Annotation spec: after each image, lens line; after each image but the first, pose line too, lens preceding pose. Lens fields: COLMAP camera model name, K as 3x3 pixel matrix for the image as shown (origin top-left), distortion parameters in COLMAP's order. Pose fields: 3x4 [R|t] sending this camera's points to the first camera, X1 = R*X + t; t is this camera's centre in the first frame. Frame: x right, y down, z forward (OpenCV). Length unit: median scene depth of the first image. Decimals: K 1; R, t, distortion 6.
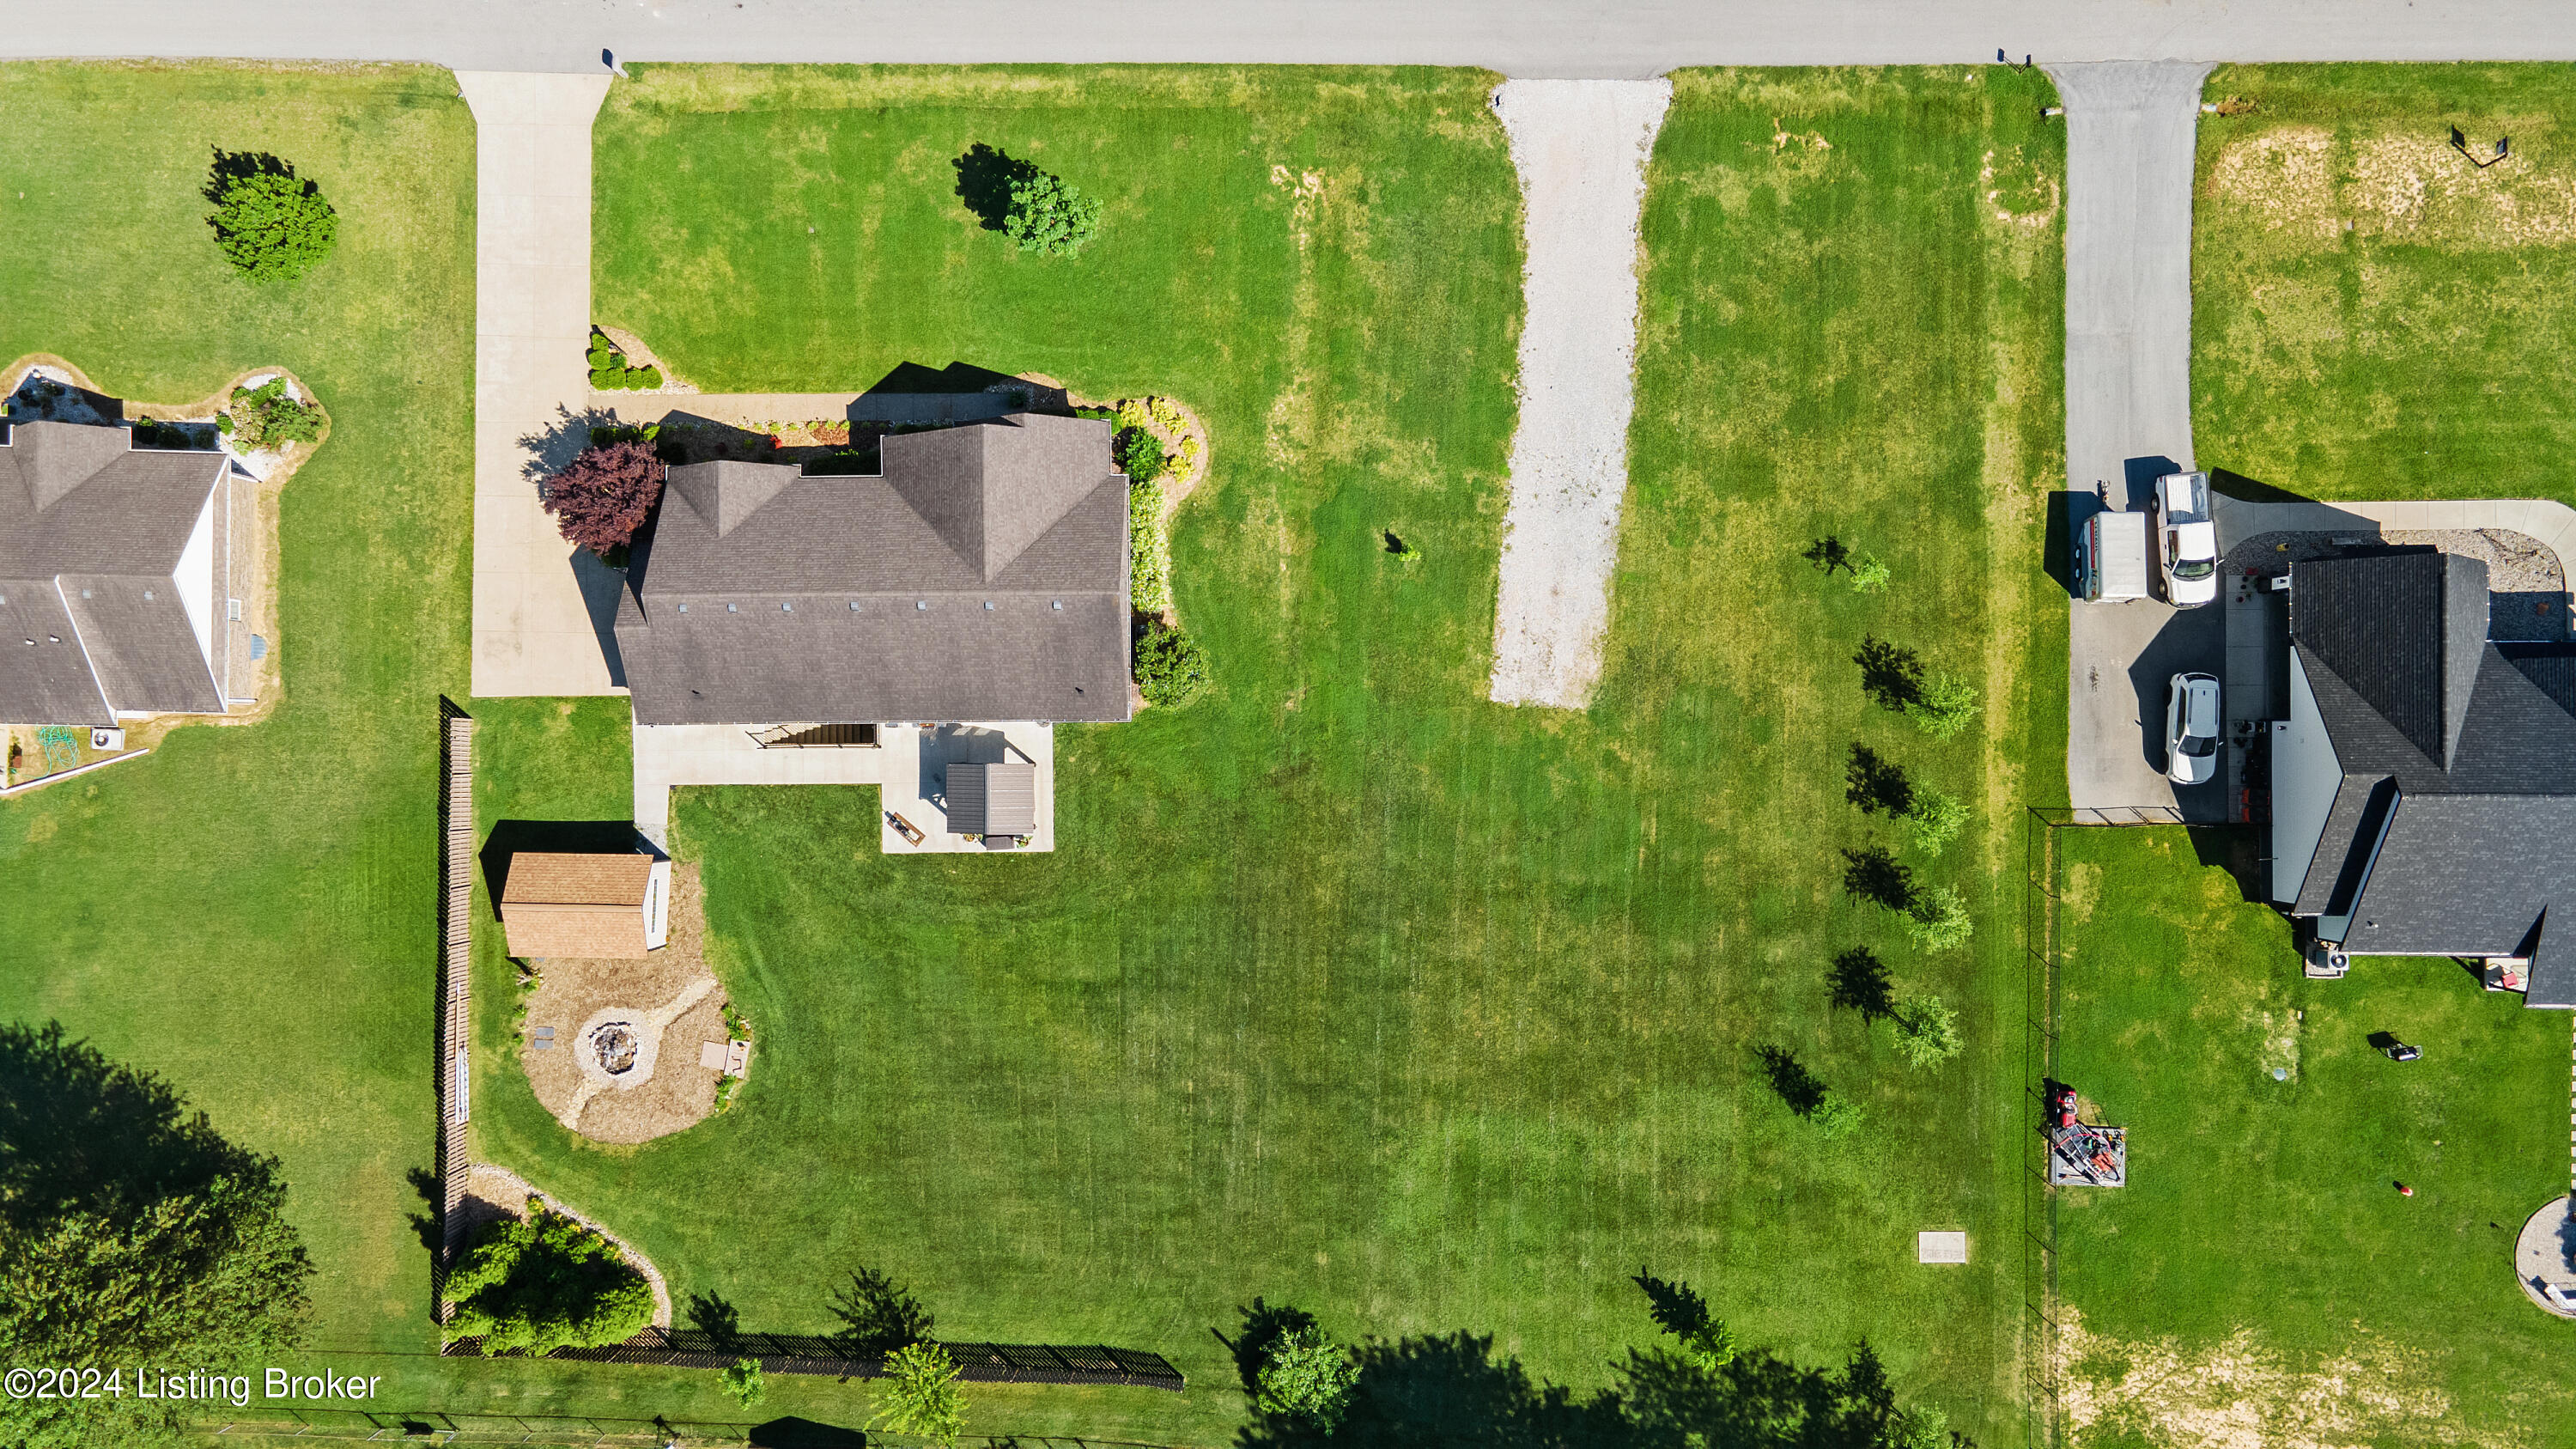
lens RADIAL K [[1878.1, 0, 1280.1], [0, 1878.1, 726.6], [0, 0, 1]] dist [0.044200, 0.005480]
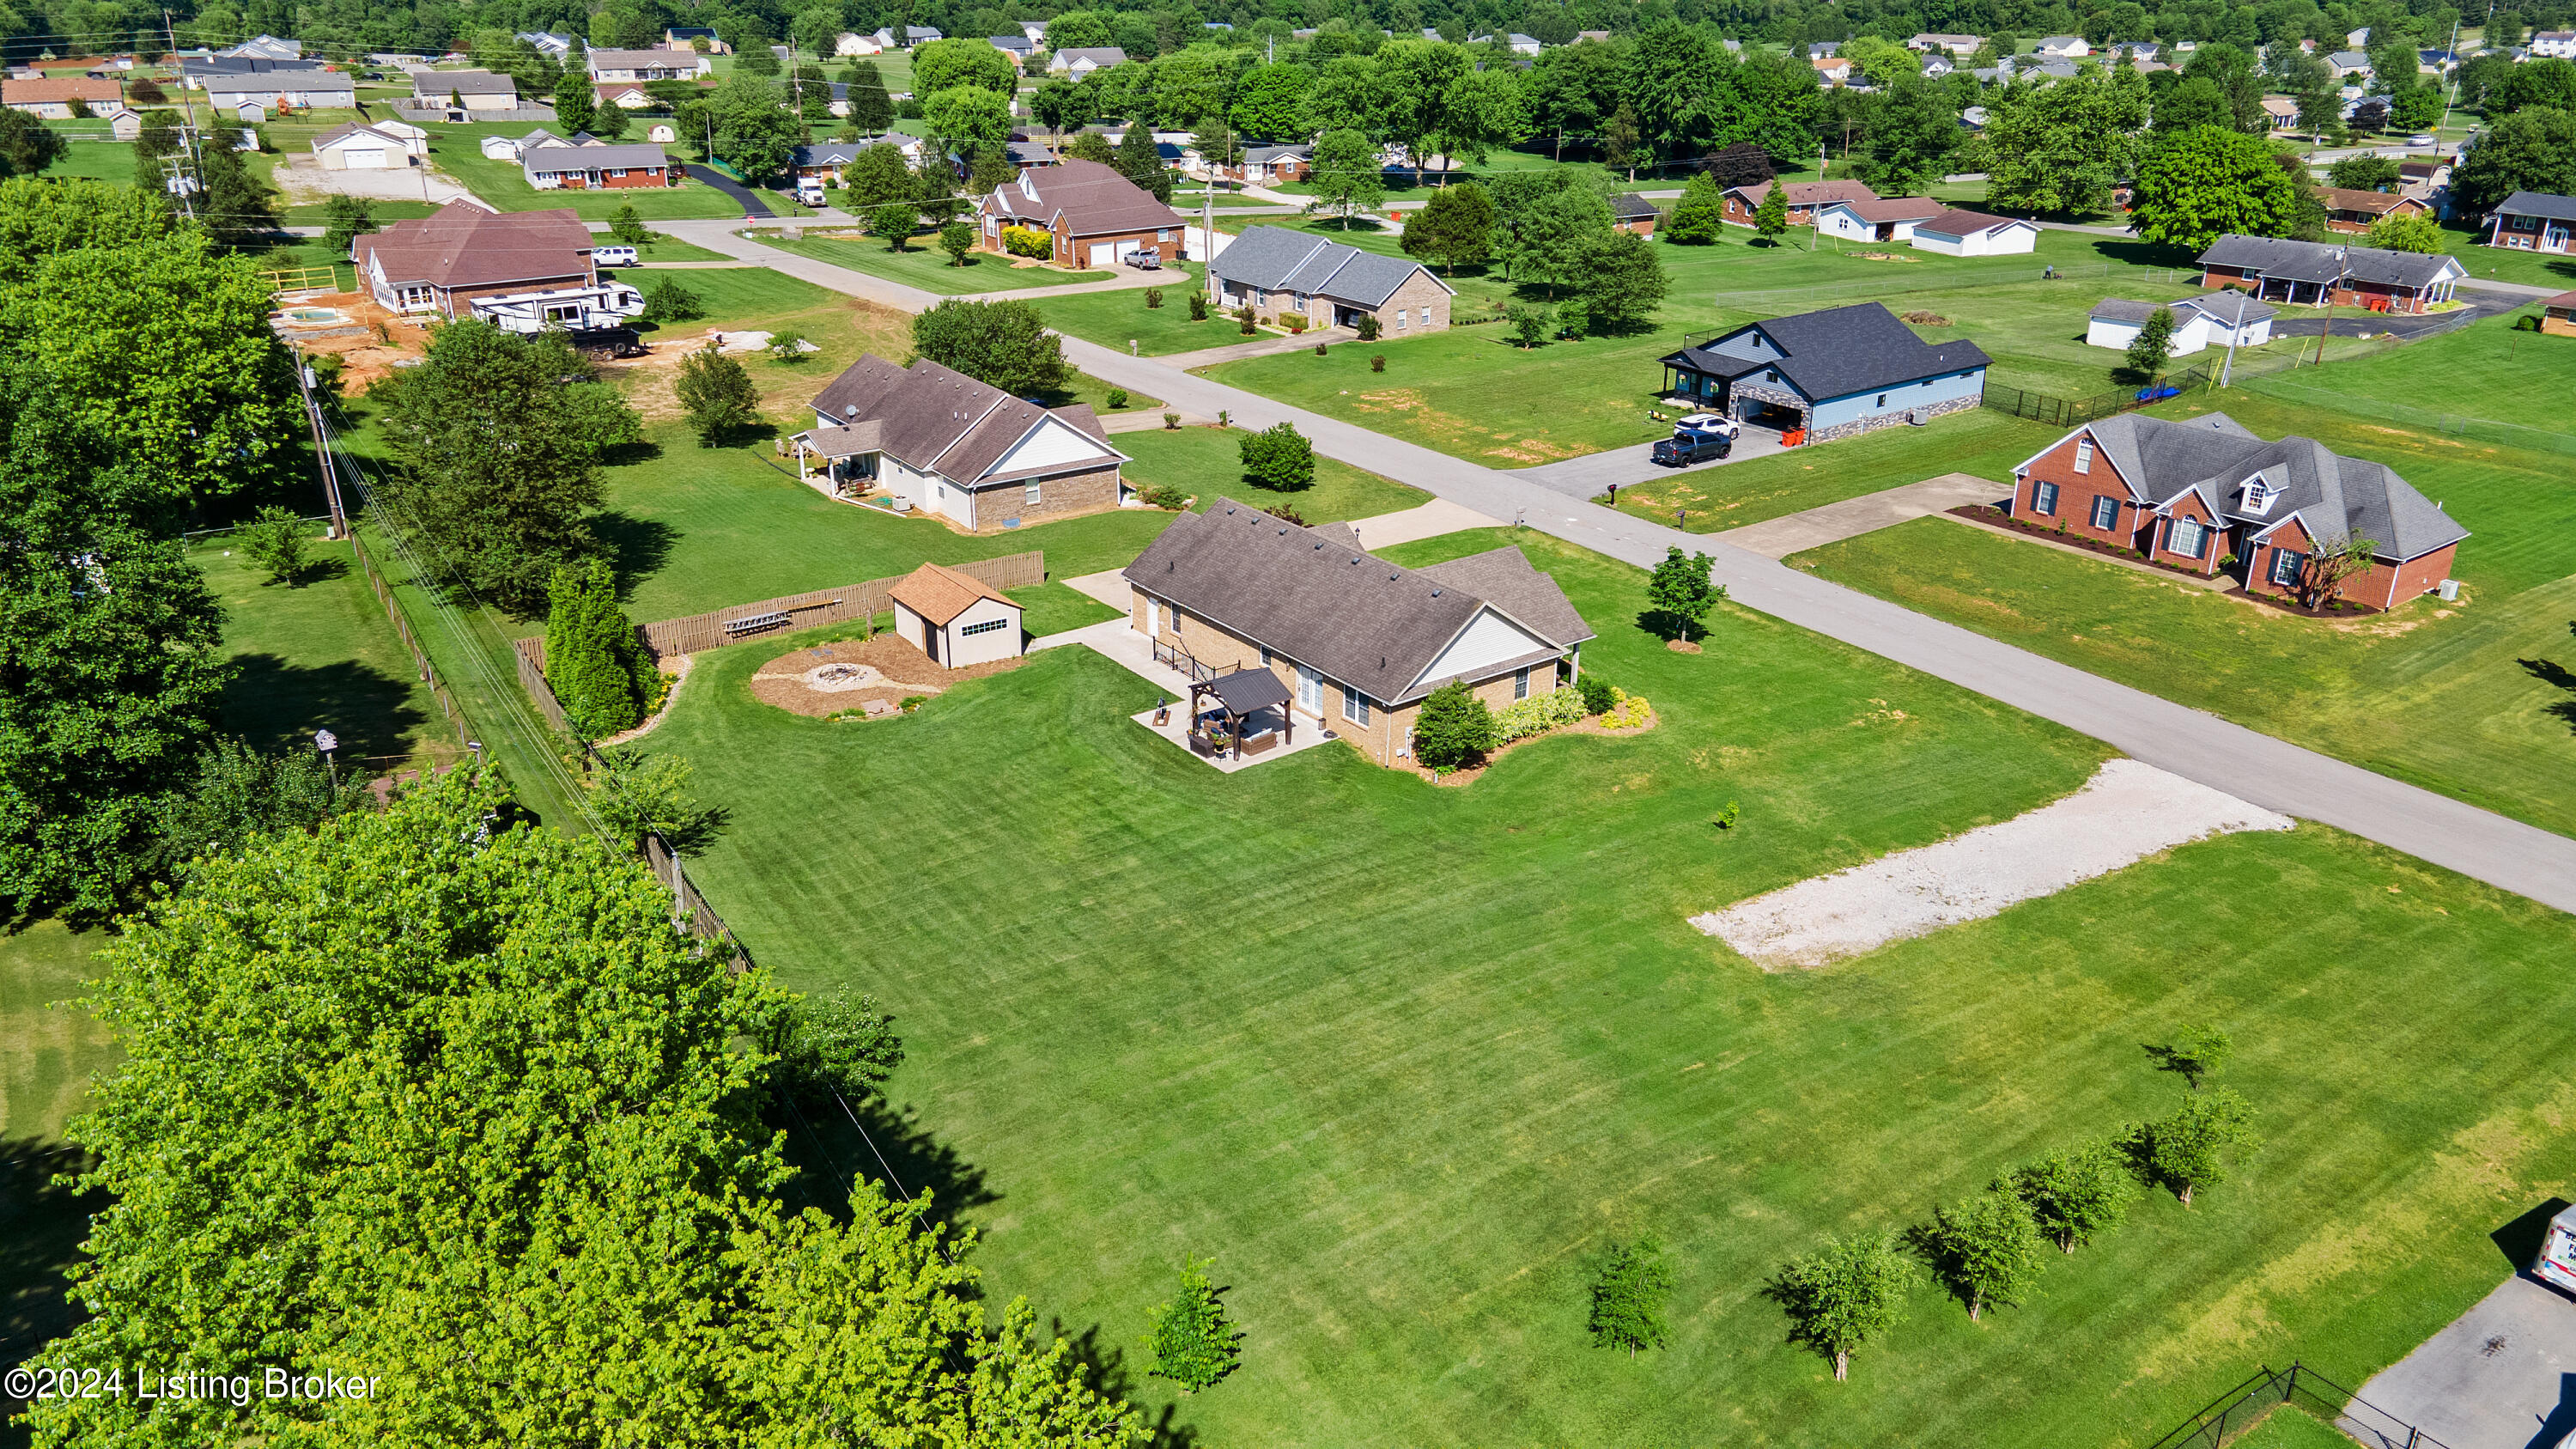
lens RADIAL K [[1878.1, 0, 1280.1], [0, 1878.1, 726.6], [0, 0, 1]] dist [0.044200, 0.005480]
pose [[0.593725, 0.333327, -0.732382, 0.578674], [-0.804539, 0.229596, -0.547726, 0.556712], [-0.014420, 0.914428, 0.404492, 0.592487]]
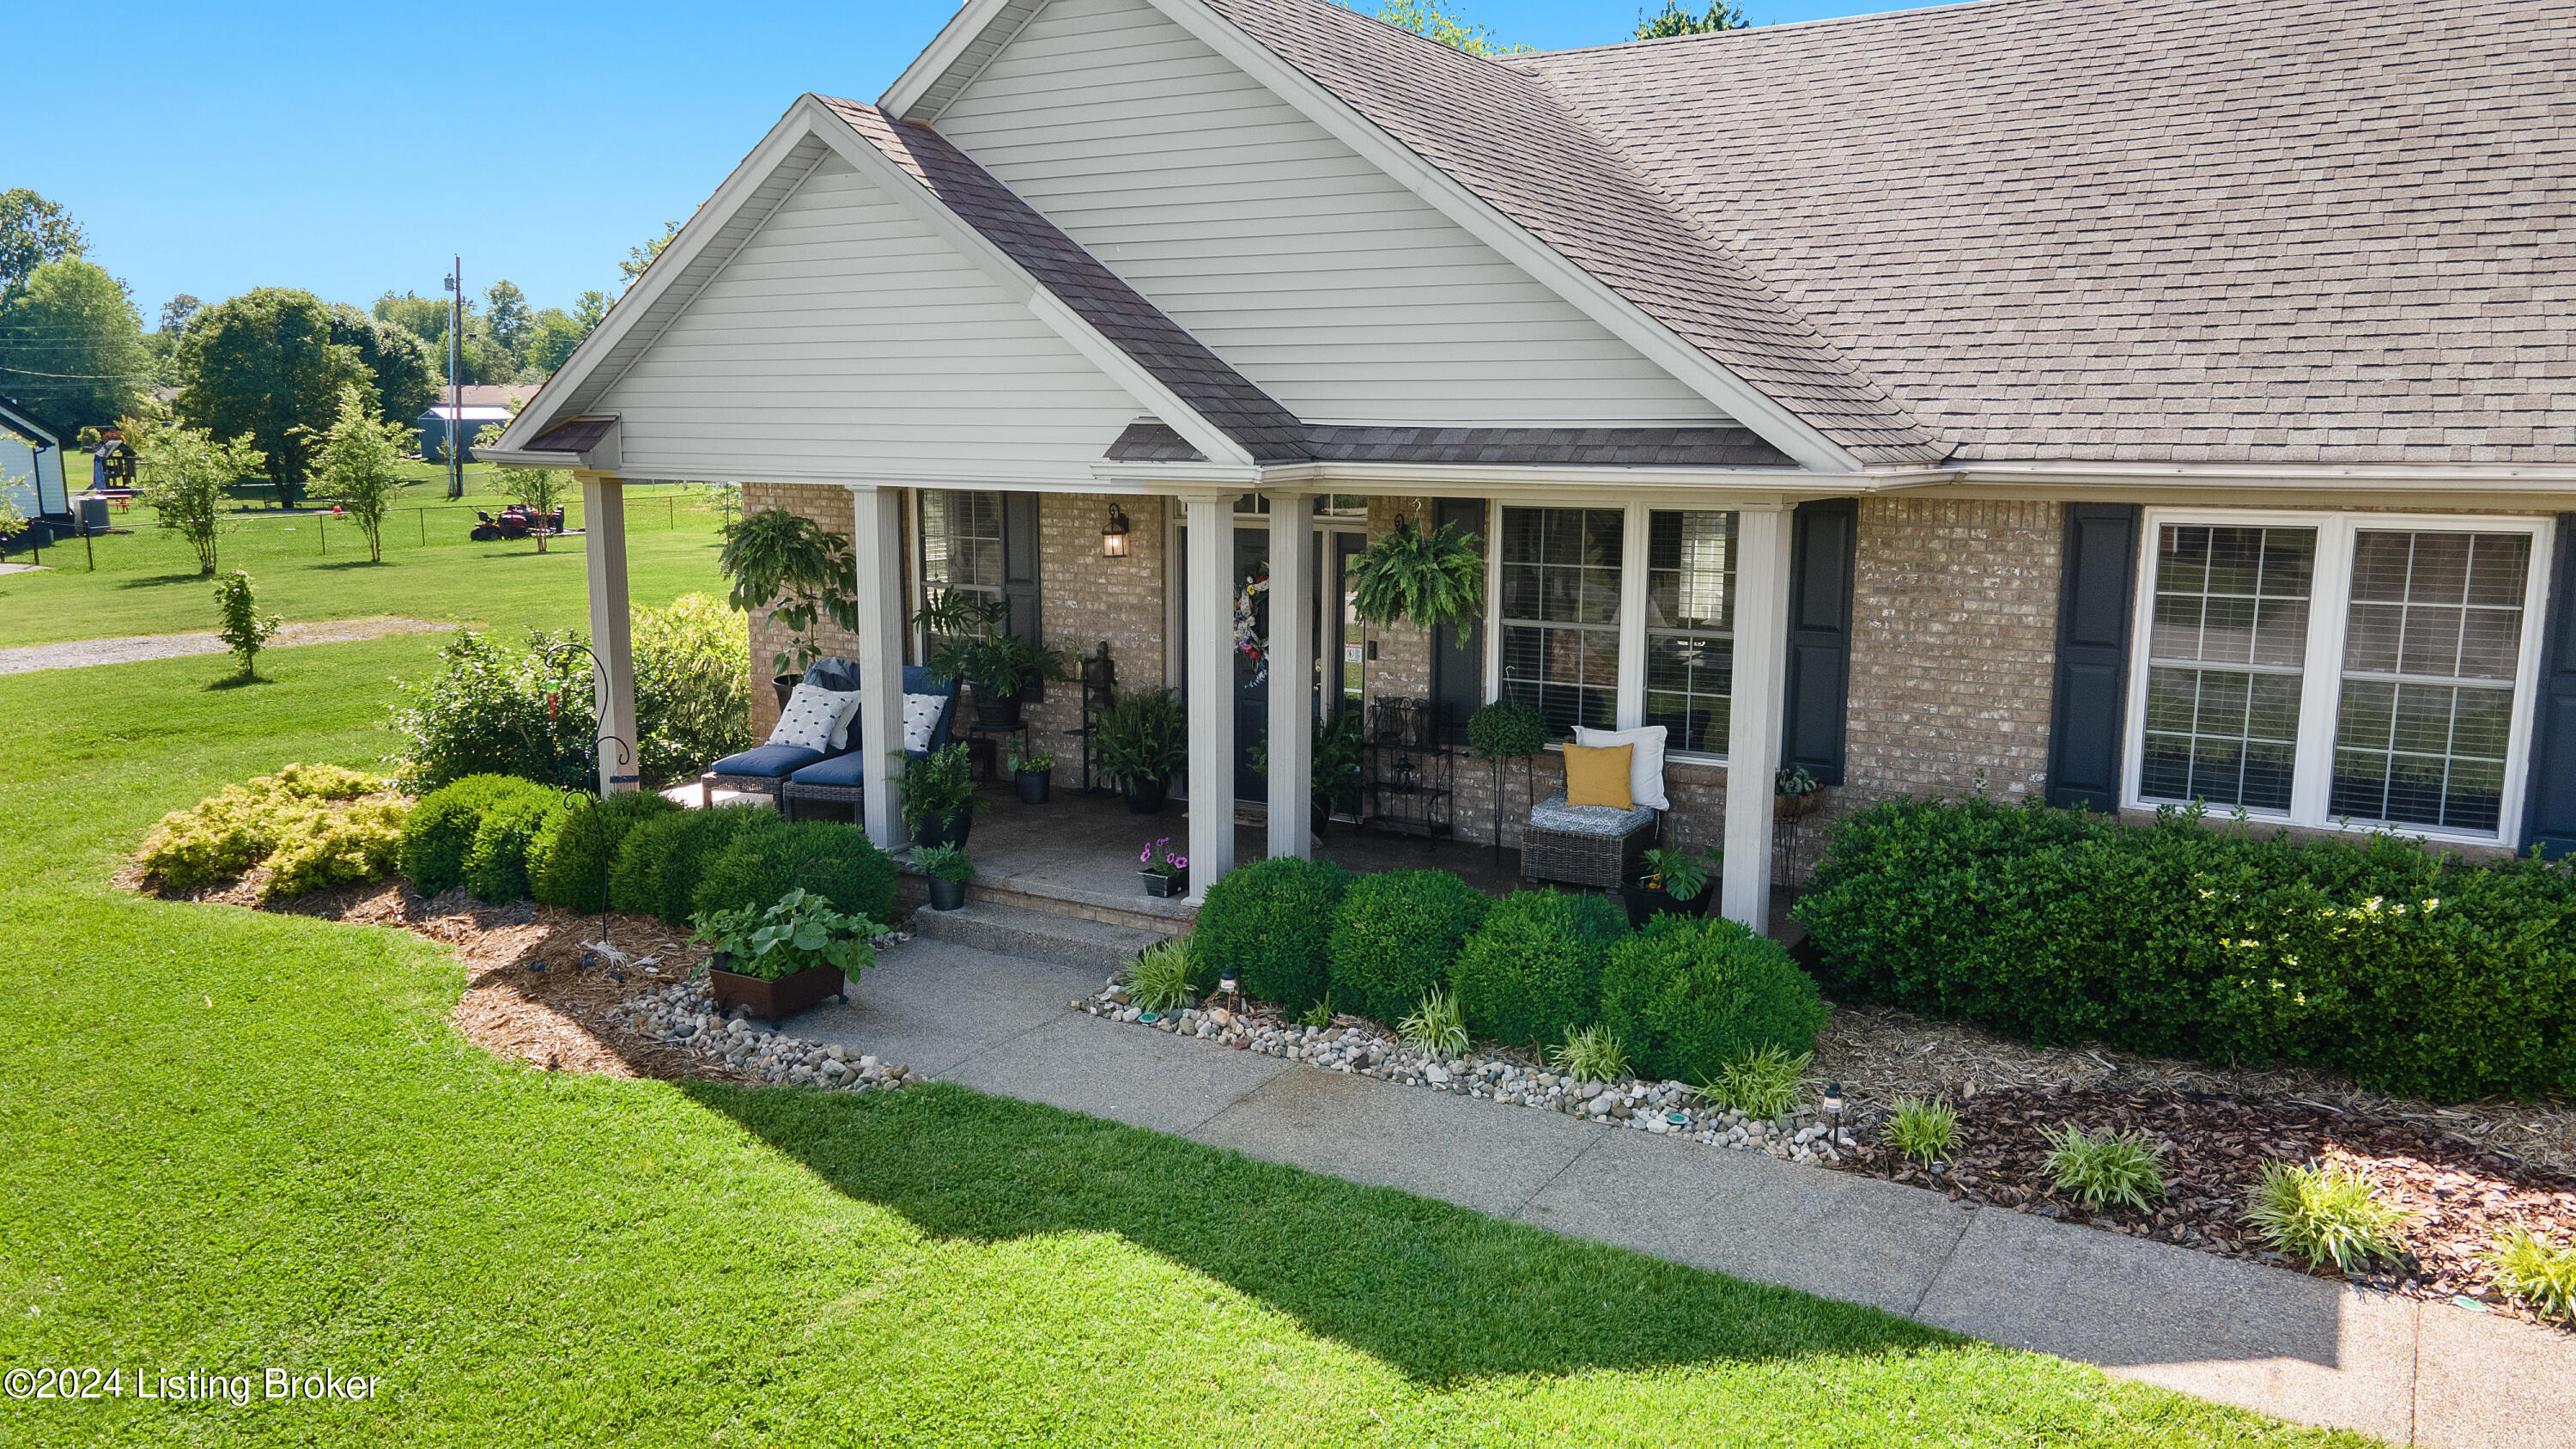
lens RADIAL K [[1878.1, 0, 1280.1], [0, 1878.1, 726.6], [0, 0, 1]] dist [0.044200, 0.005480]
pose [[-0.845053, -0.073862, 0.529556, -0.232520], [0.534532, -0.140146, 0.833447, -0.257042], [0.012655, 0.987372, 0.157912, 0.958723]]
